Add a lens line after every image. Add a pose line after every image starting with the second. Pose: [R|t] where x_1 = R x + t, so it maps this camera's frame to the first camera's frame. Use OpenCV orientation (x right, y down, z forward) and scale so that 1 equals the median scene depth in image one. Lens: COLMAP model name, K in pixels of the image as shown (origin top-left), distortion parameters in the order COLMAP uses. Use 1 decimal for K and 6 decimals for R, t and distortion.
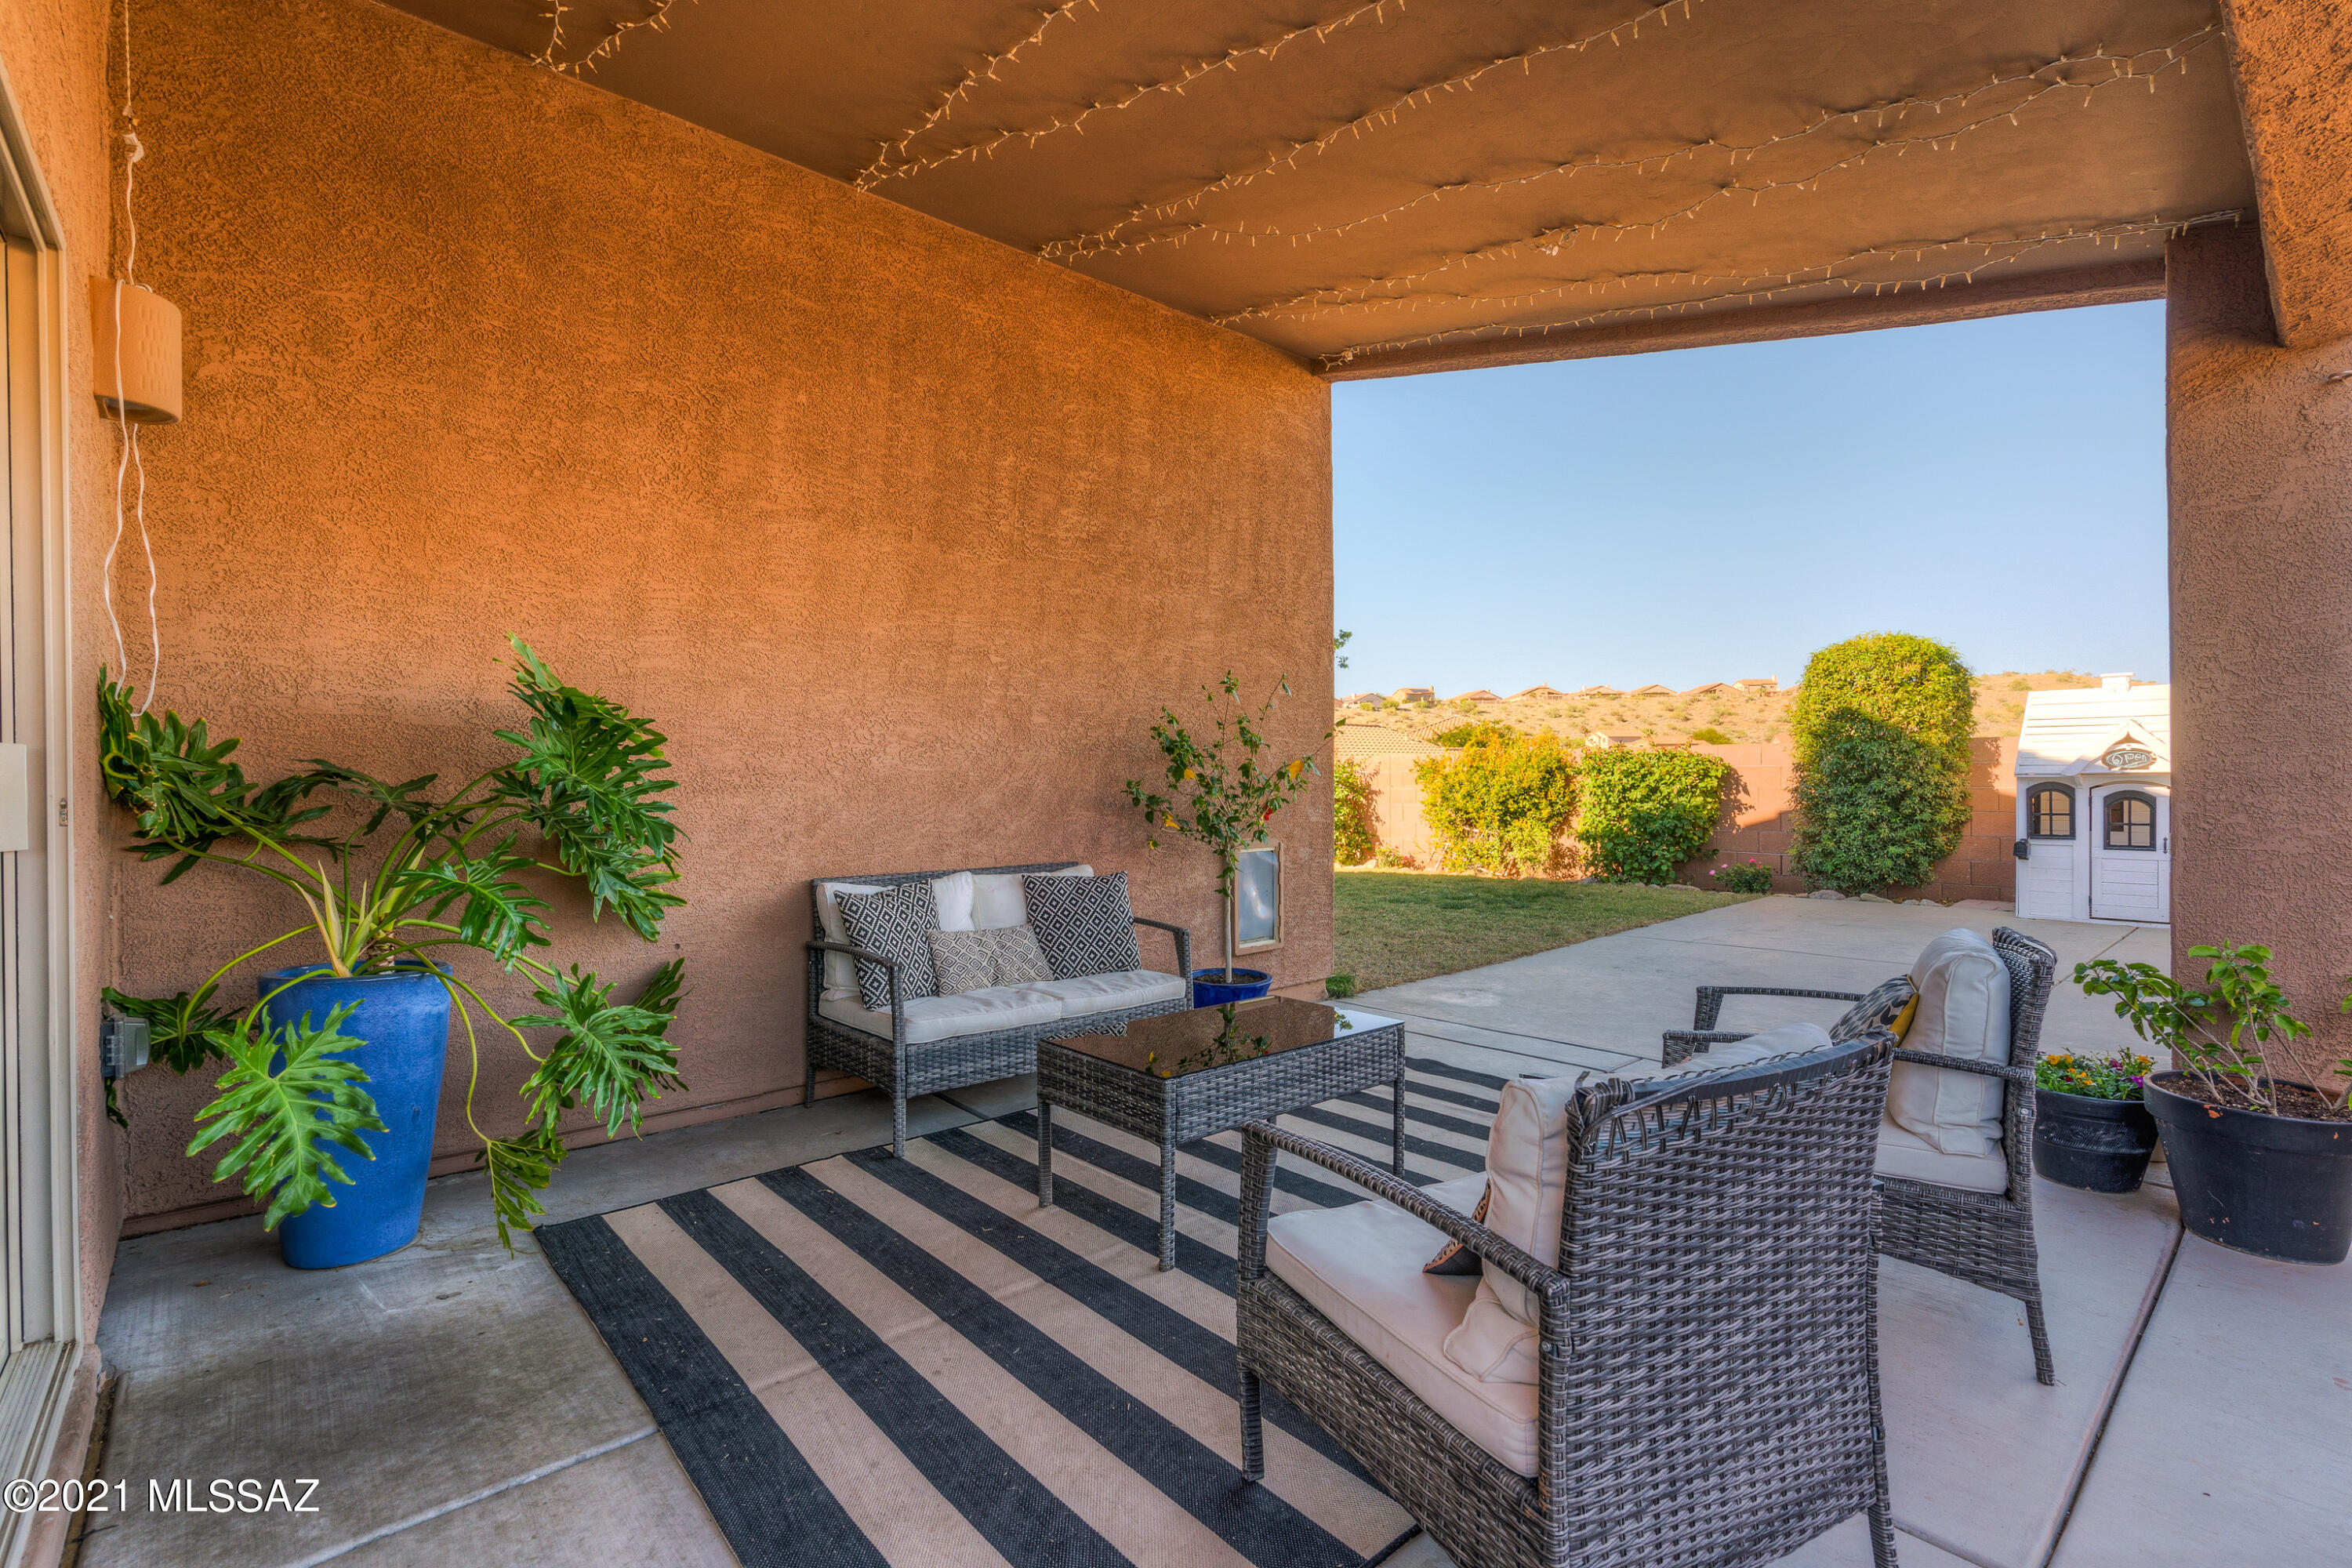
lens RADIAL K [[1064.6, 0, 1170.7], [0, 1064.6, 795.6], [0, 0, 1]] dist [-0.010390, 0.006824]
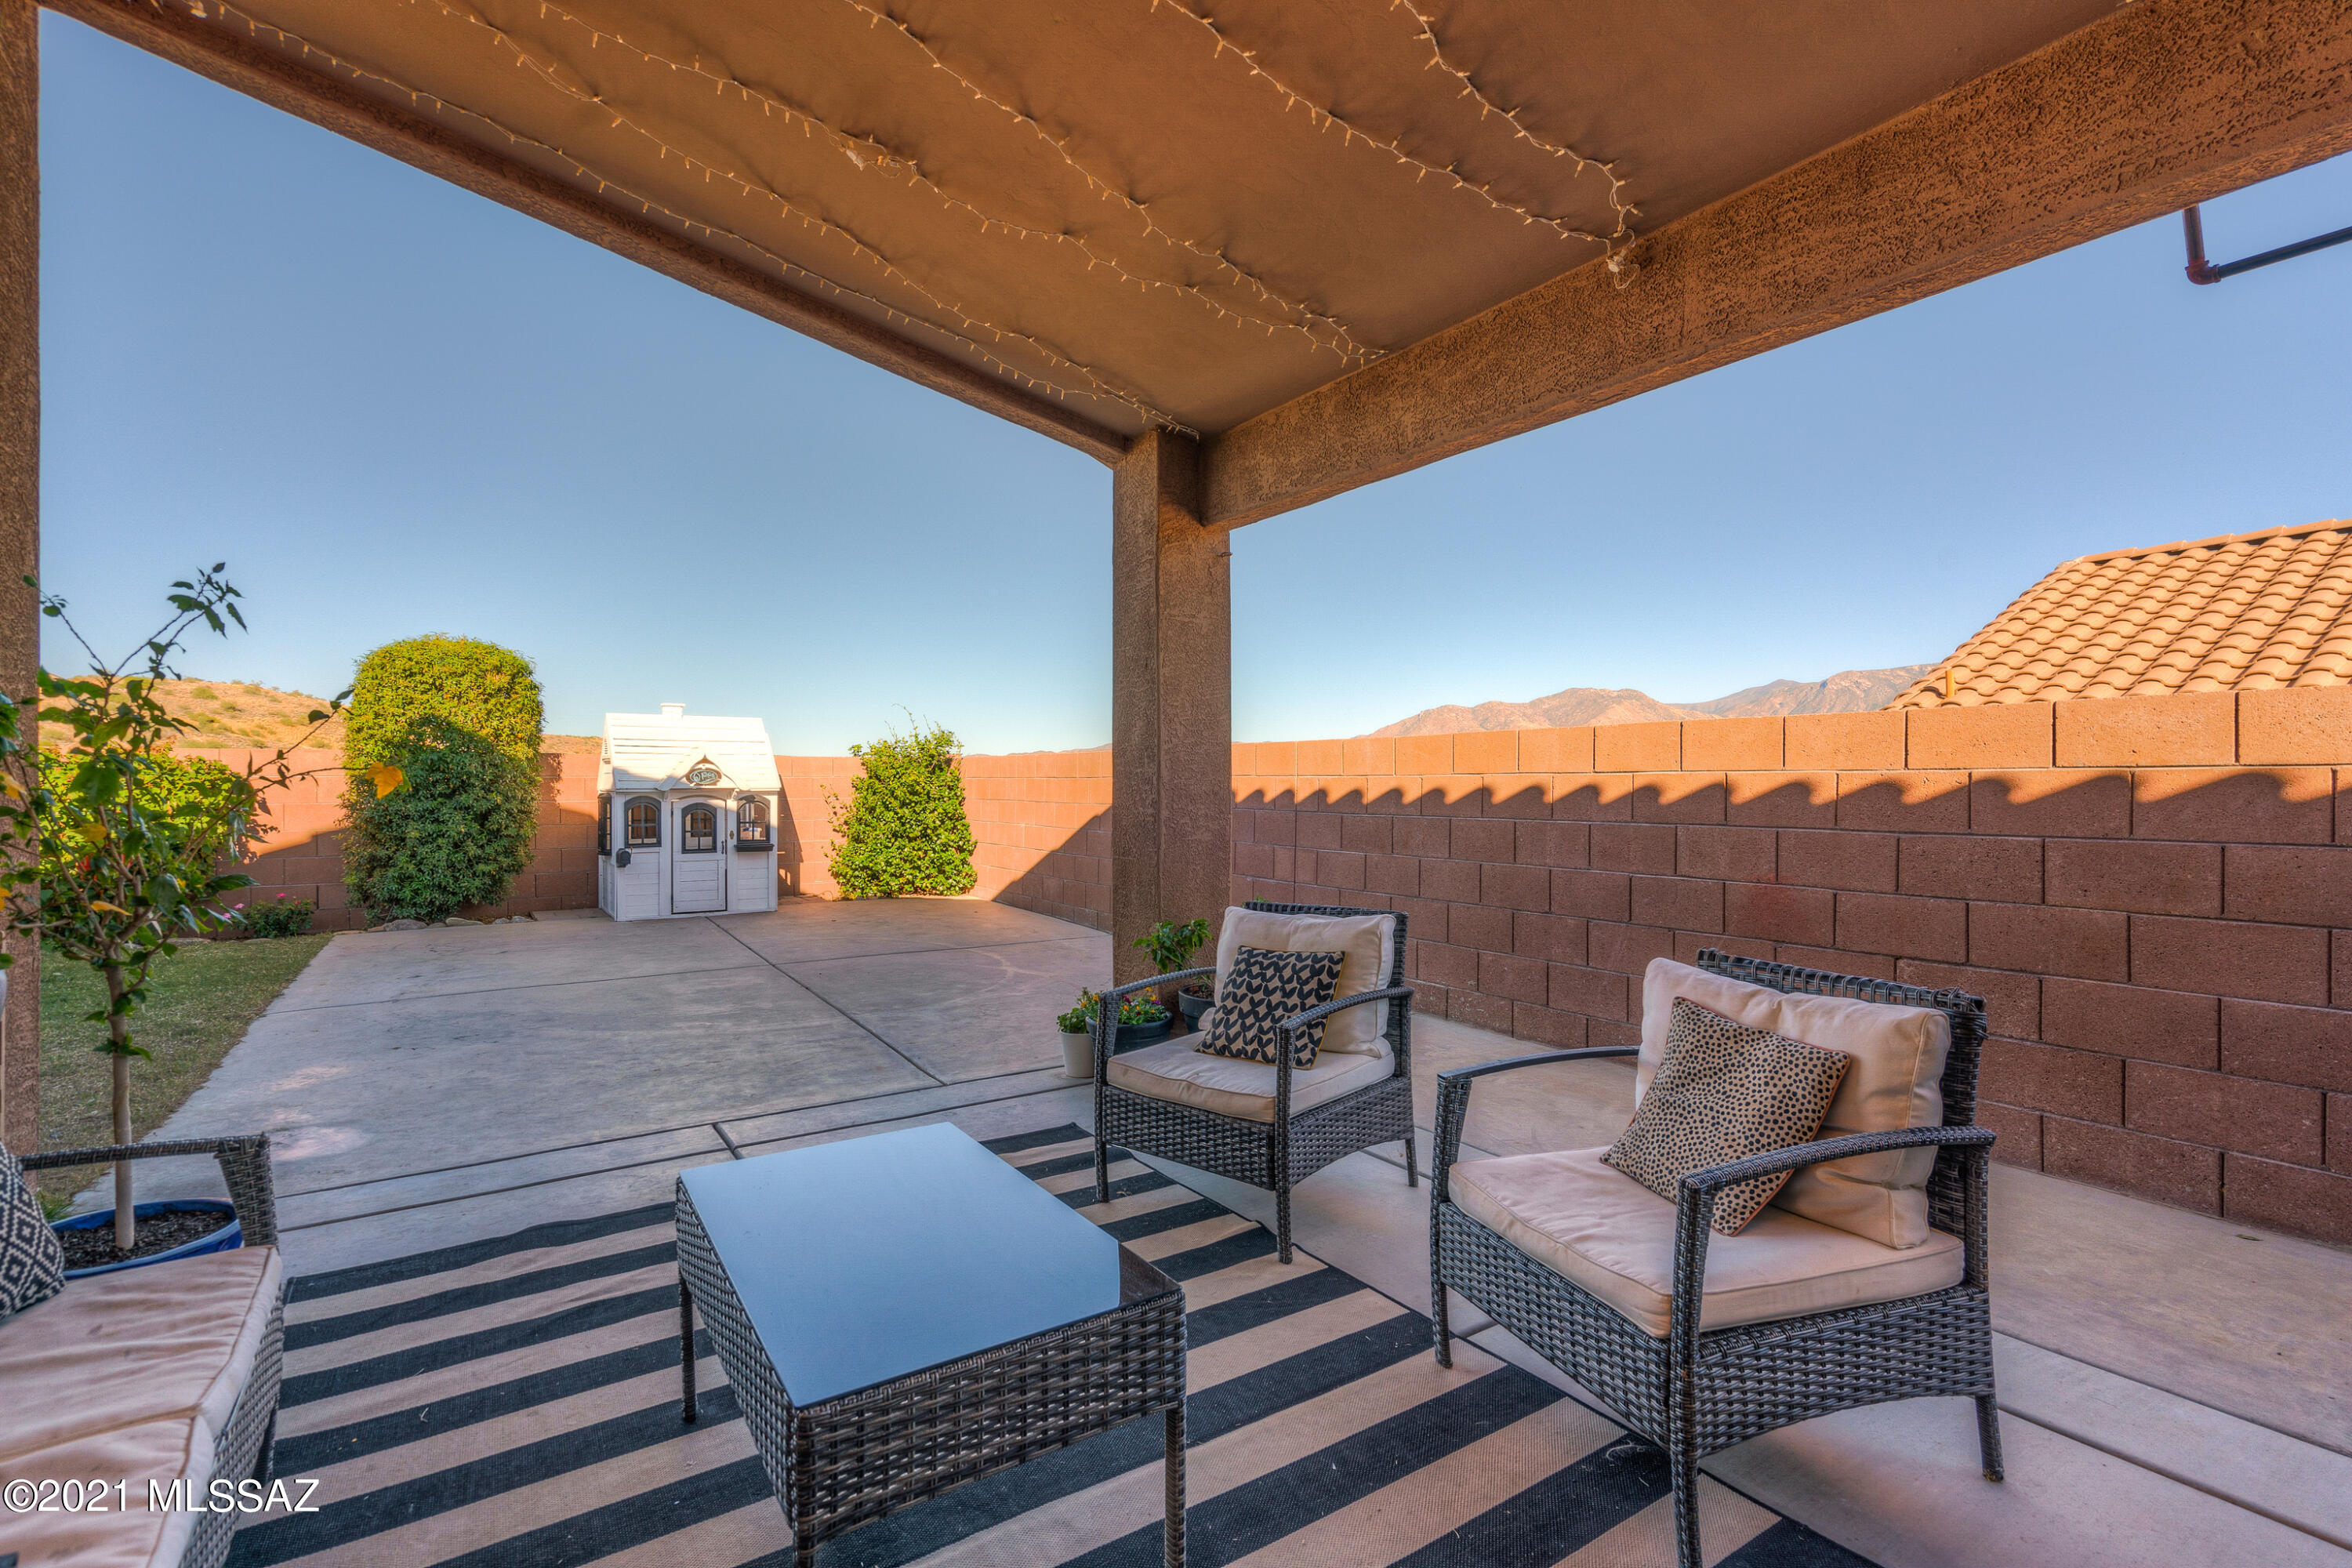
lens RADIAL K [[1064.6, 0, 1169.6], [0, 1064.6, 785.2], [0, 0, 1]] dist [-0.010390, 0.006824]
pose [[0.141338, 0.007895, 0.989930, -0.165559], [0.014619, 0.999843, -0.010062, -0.004334], [-0.989853, 0.015894, 0.141201, 0.250024]]
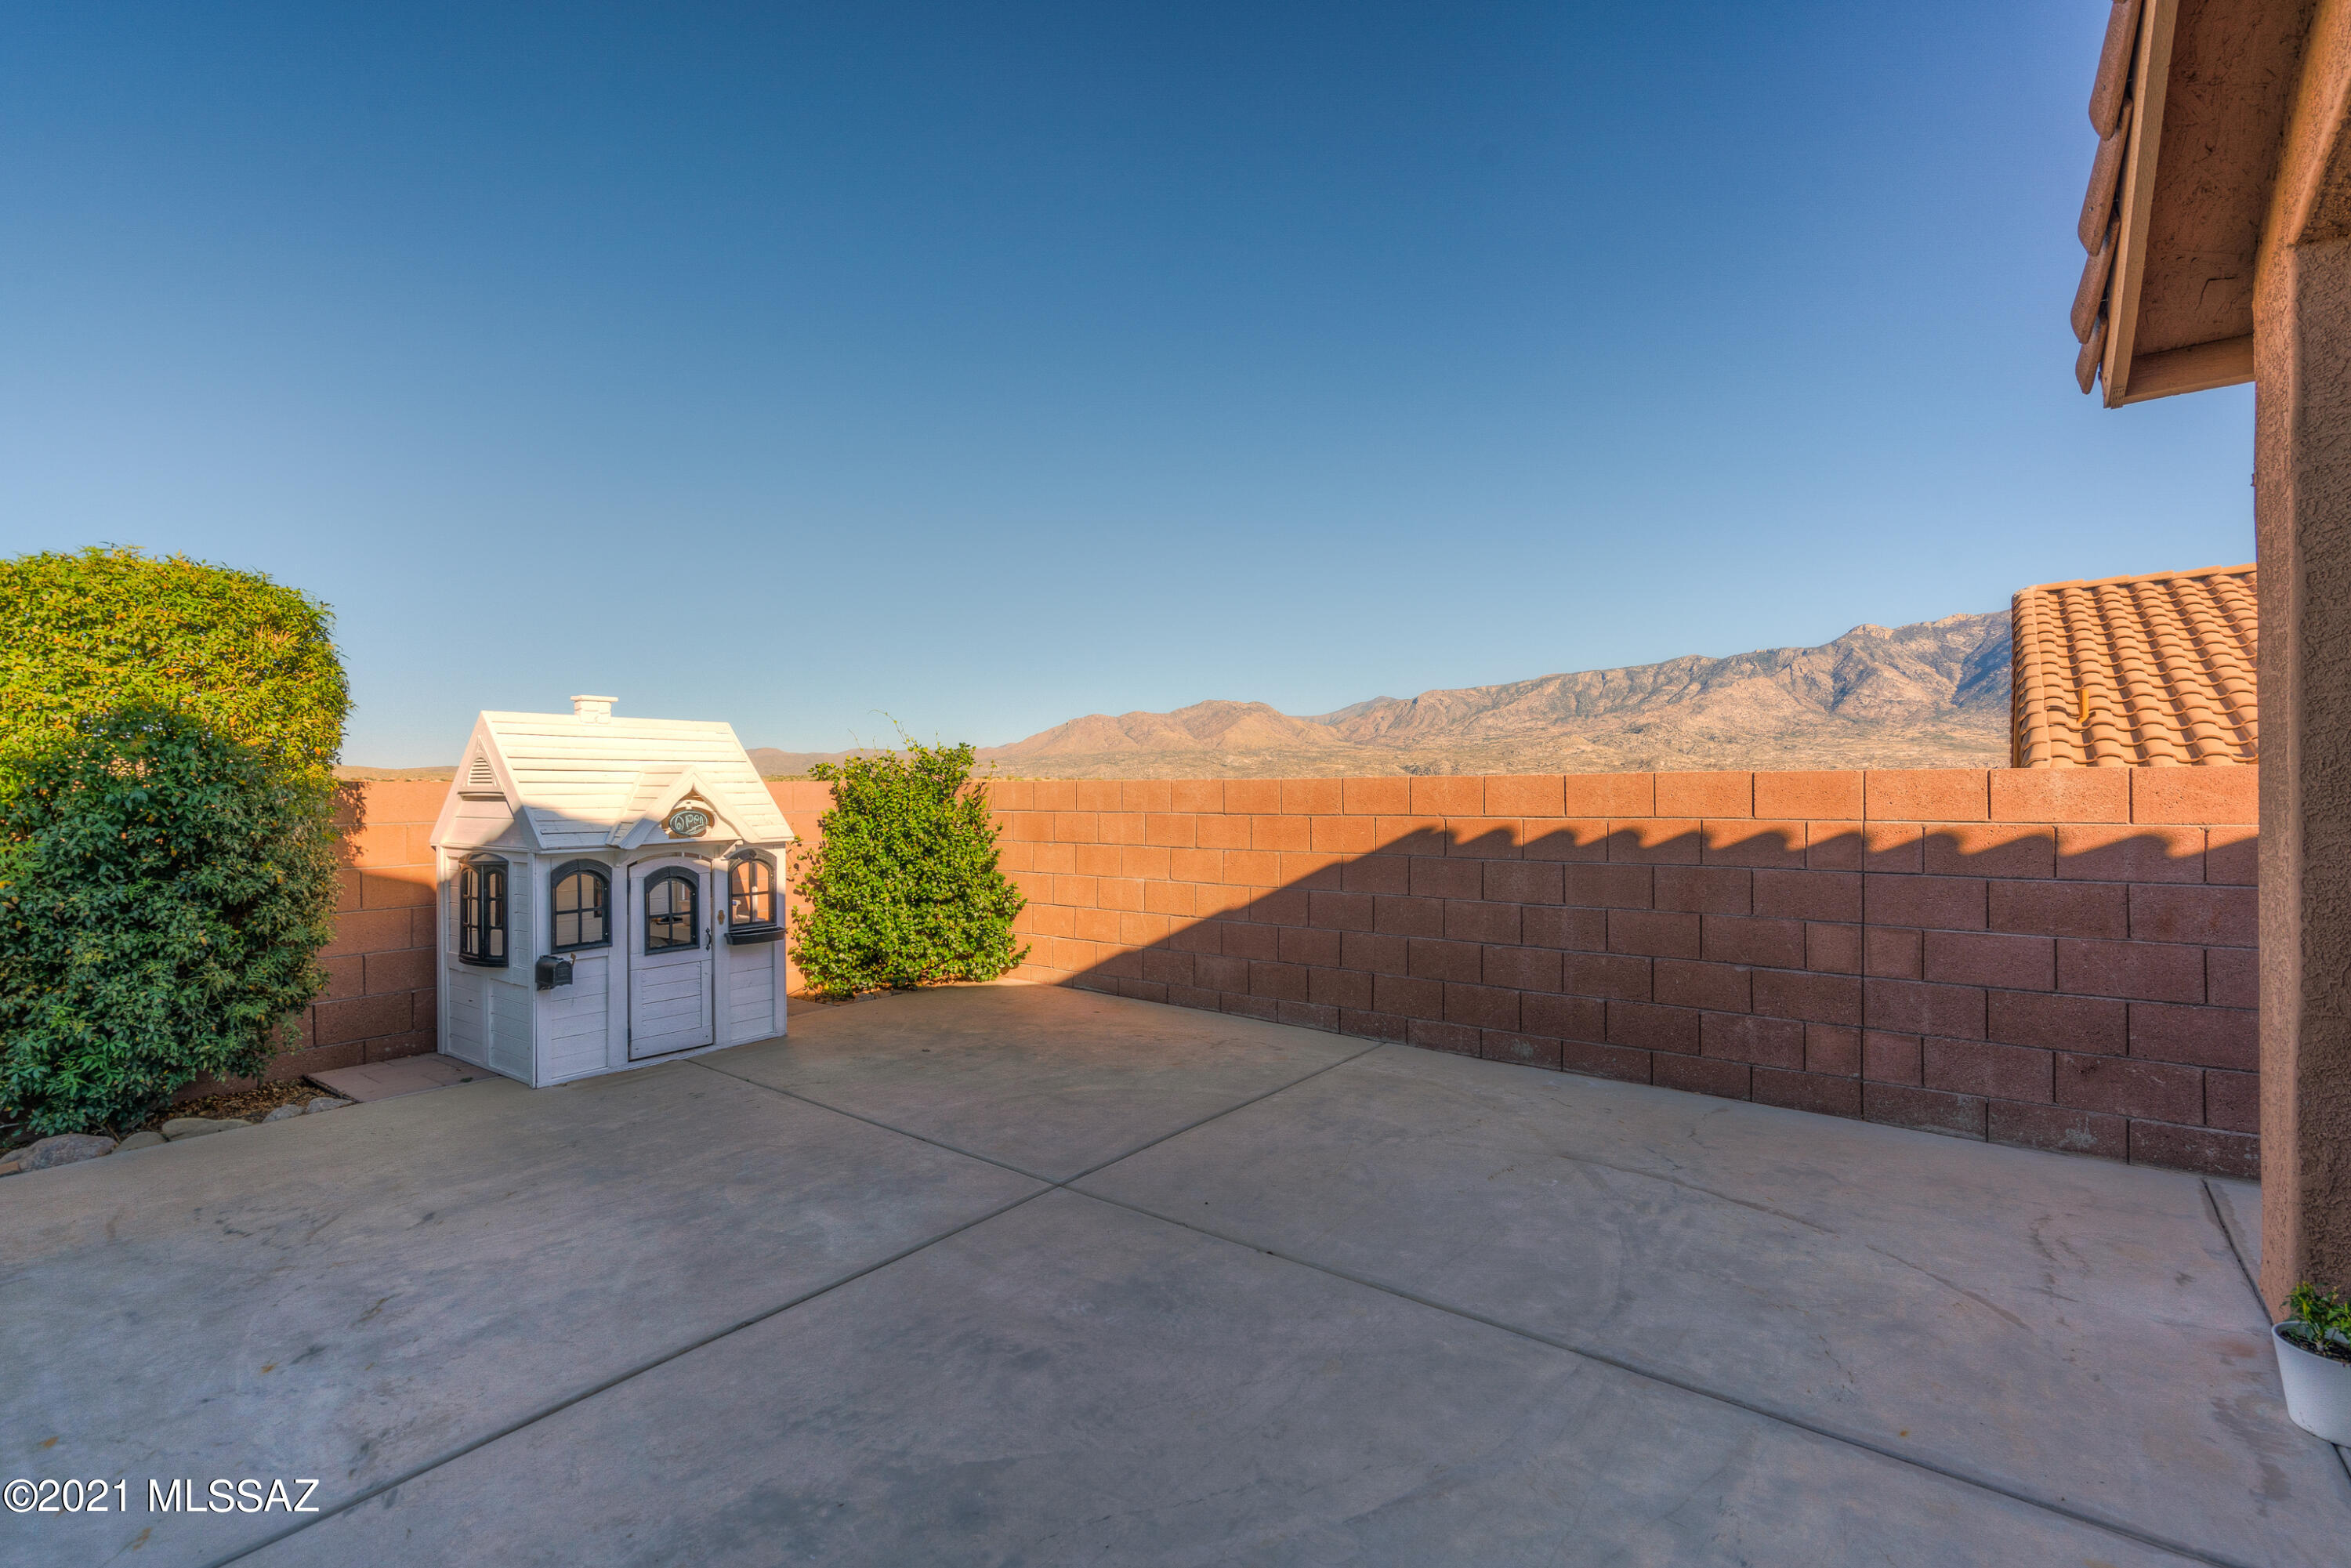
lens RADIAL K [[1064.1, 0, 1172.0], [0, 1064.1, 786.2], [0, 0, 1]] dist [-0.010390, 0.006824]
pose [[-0.184210, 0.014621, 0.982778, 0.126459], [0.027026, 0.999587, -0.009805, -0.034033], [-0.982515, 0.024754, -0.184529, 0.652919]]
